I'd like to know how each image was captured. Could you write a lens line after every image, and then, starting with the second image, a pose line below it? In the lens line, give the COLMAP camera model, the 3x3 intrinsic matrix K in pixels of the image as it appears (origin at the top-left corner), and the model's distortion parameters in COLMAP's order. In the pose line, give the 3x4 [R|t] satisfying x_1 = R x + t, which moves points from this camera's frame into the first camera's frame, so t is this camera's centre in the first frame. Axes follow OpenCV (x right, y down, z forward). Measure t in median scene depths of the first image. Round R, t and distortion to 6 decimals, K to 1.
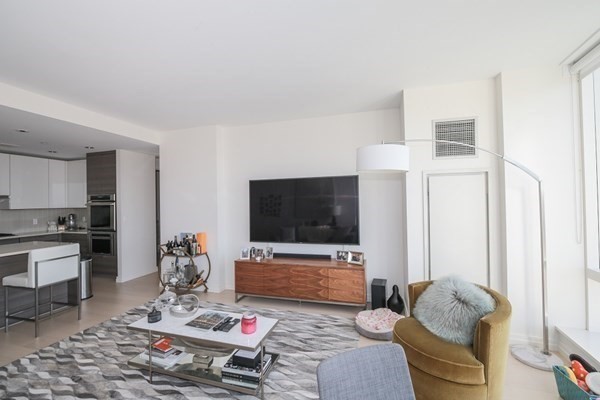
lens RADIAL K [[260.1, 0, 300.7], [0, 260.1, 199.7], [0, 0, 1]] dist [-0.002566, -0.000178]
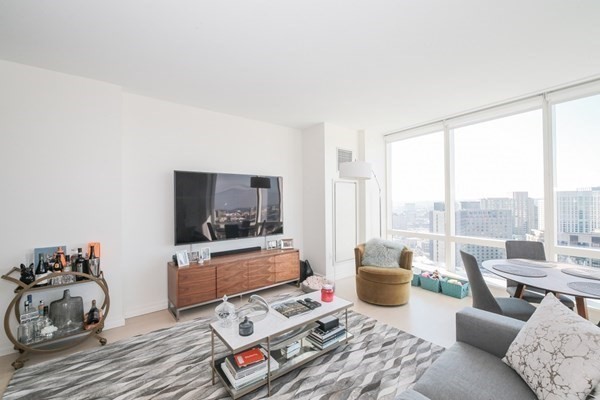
lens RADIAL K [[260.1, 0, 300.7], [0, 260.1, 199.7], [0, 0, 1]] dist [-0.002566, -0.000178]
pose [[0.556563, 0.015200, 0.830667, -0.769004], [-0.006174, 0.999881, -0.014159, 0.031021], [-0.830783, 0.002752, 0.556590, 0.254044]]
